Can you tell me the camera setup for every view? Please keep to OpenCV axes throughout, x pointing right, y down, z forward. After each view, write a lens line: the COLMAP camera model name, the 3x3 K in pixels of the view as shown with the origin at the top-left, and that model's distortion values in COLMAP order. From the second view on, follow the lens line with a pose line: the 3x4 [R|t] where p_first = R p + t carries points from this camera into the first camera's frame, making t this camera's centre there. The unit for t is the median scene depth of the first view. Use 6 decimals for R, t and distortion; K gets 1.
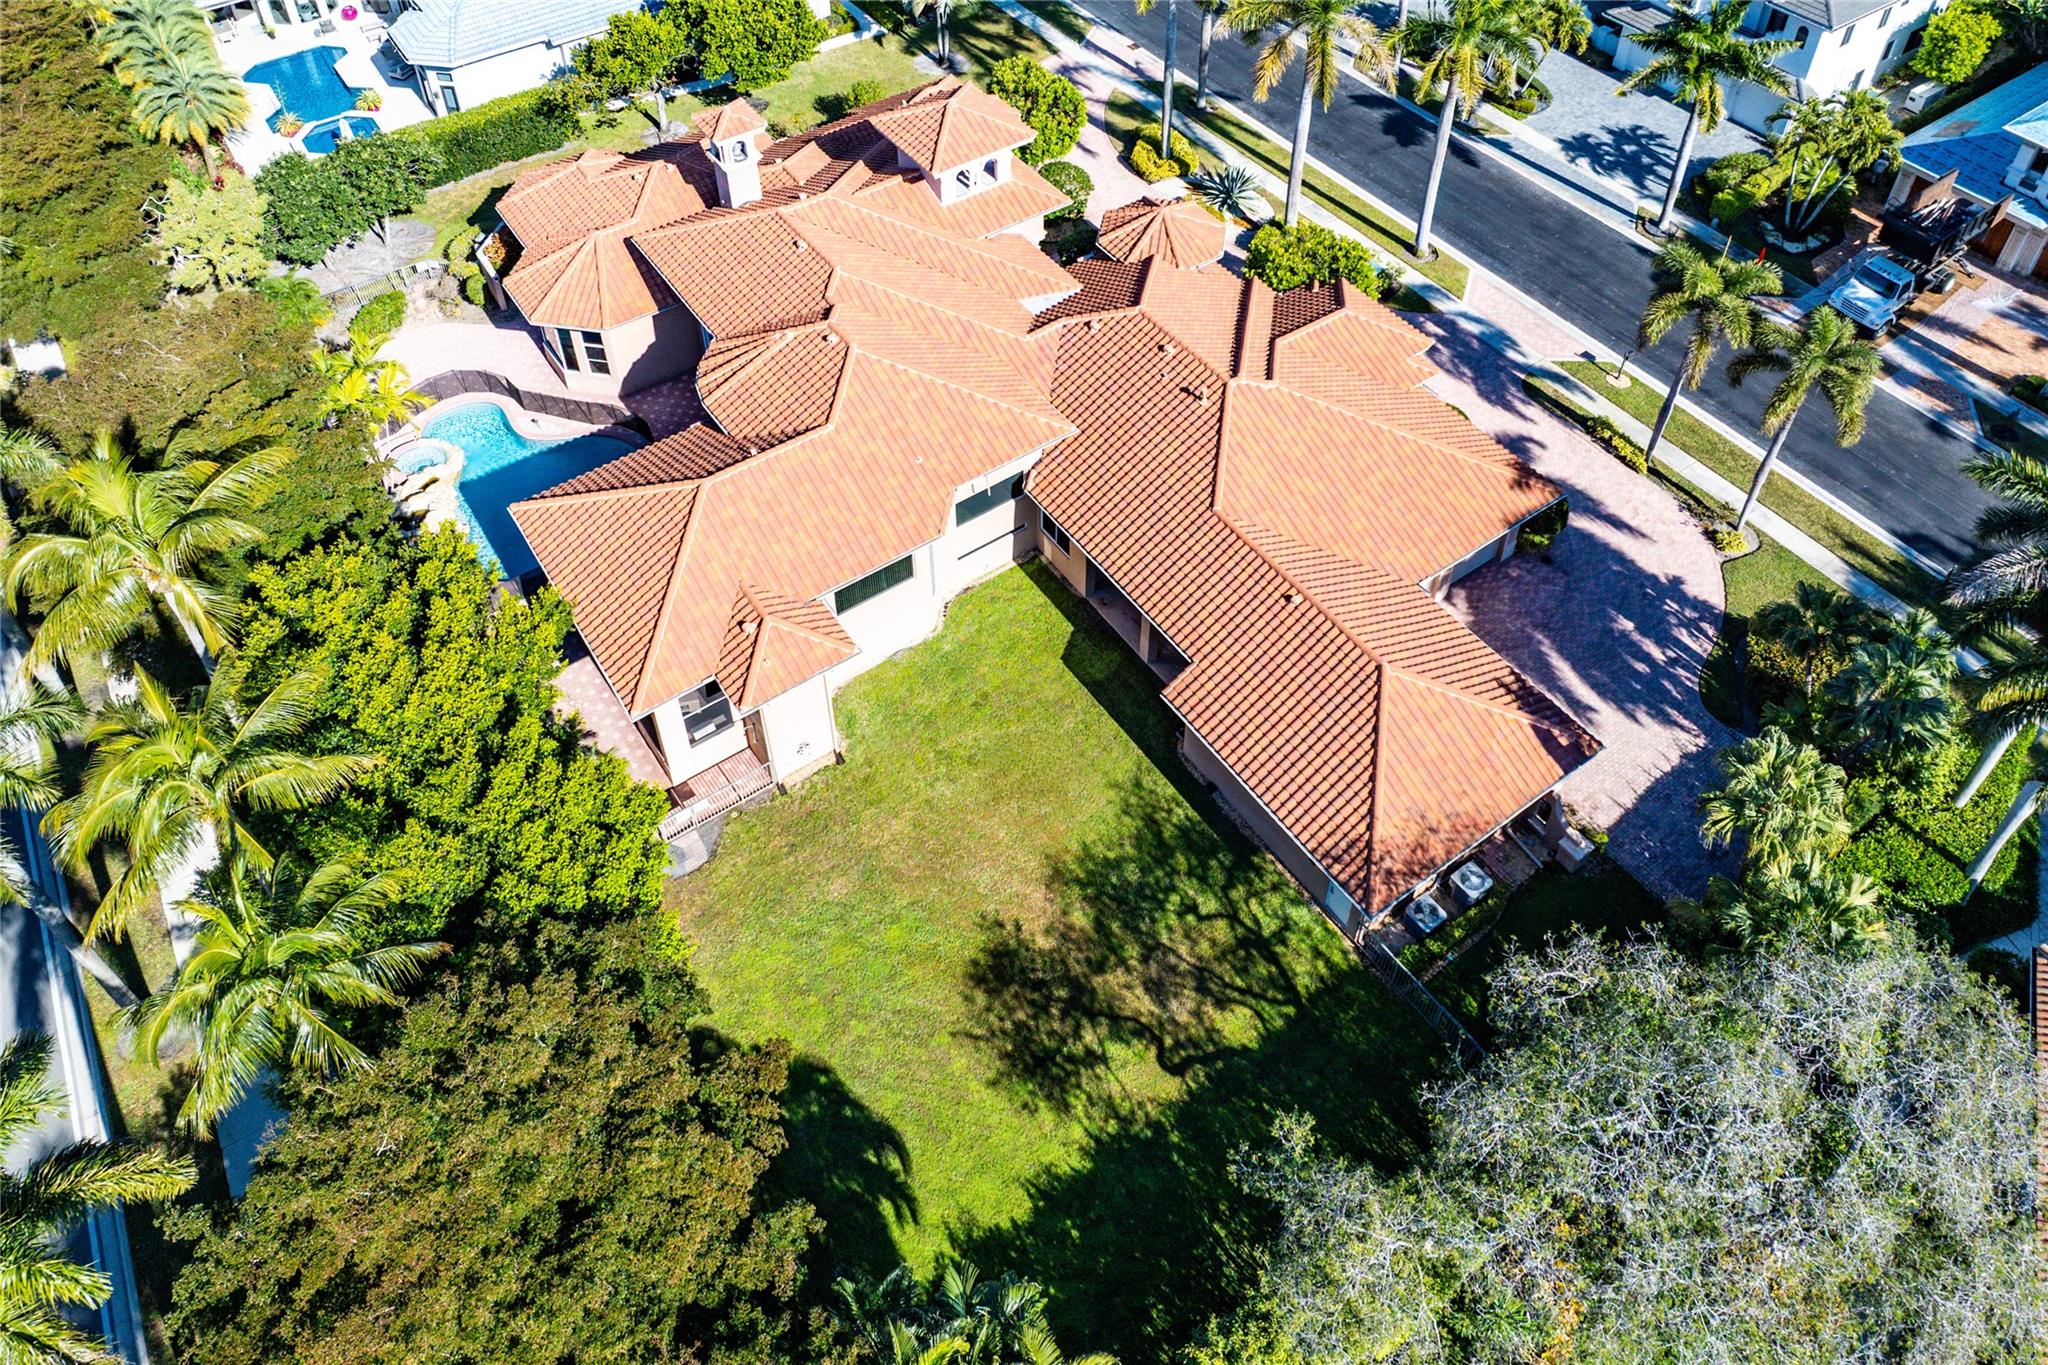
lens RADIAL K [[1578.7, 0, 1024.8], [0, 1578.7, 259.0], [0, 0, 1]] dist [-0.025963, -0.001111]
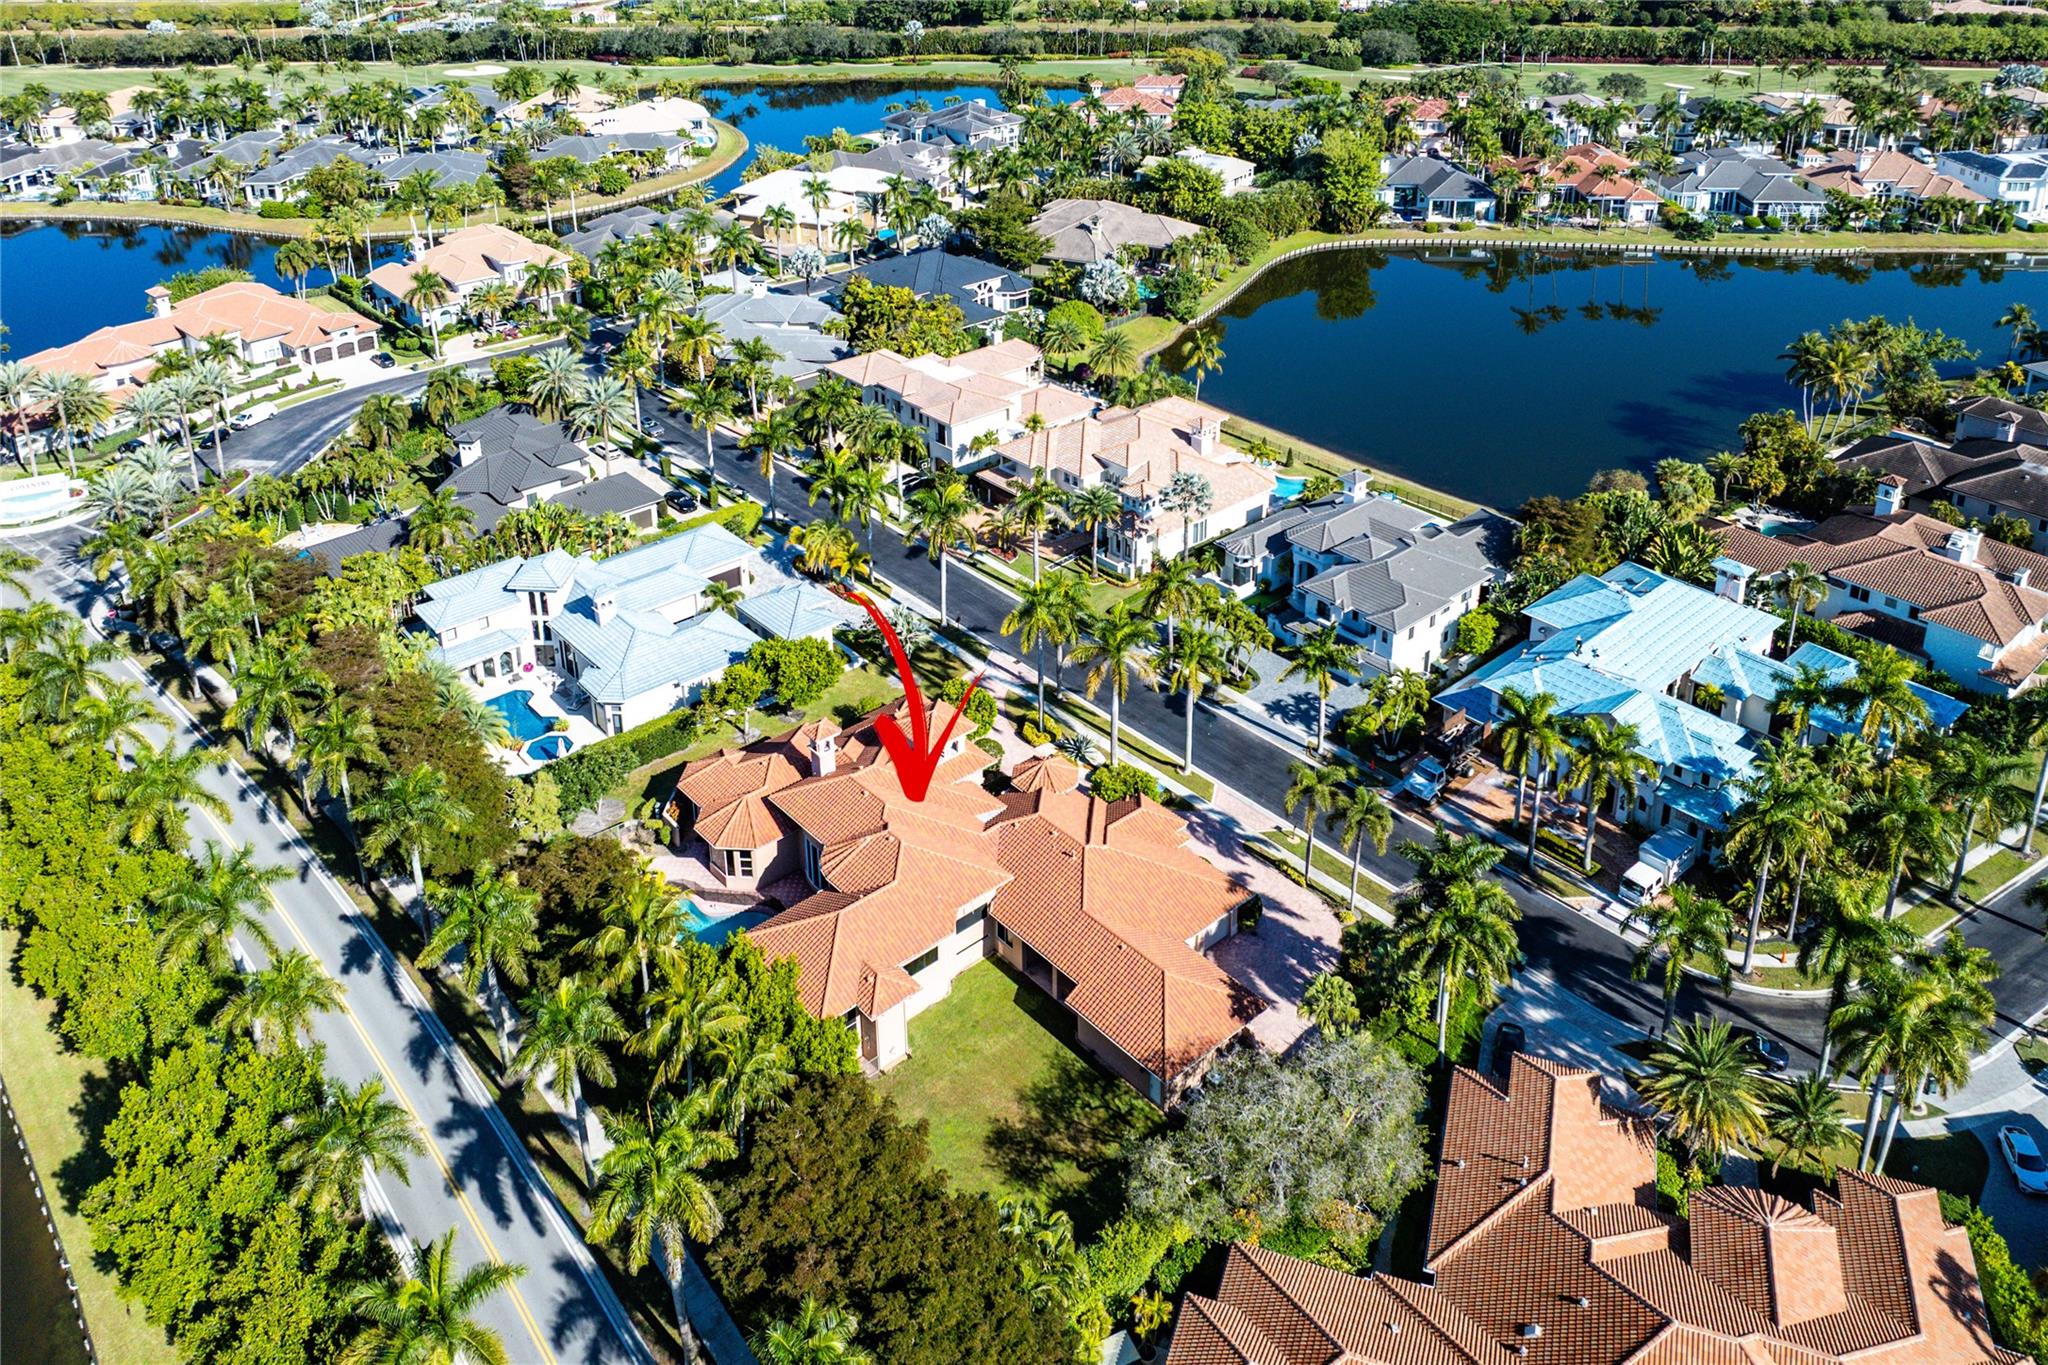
lens RADIAL K [[1565.5, 0, 1023.1], [0, 1565.5, 214.9], [0, 0, 1]] dist [-0.044343, 0.007716]
pose [[0.993859, -0.034078, 0.105280, -0.108503], [0.070300, 0.929181, -0.362879, 0.033679], [-0.085458, 0.368051, 0.925870, -0.934151]]
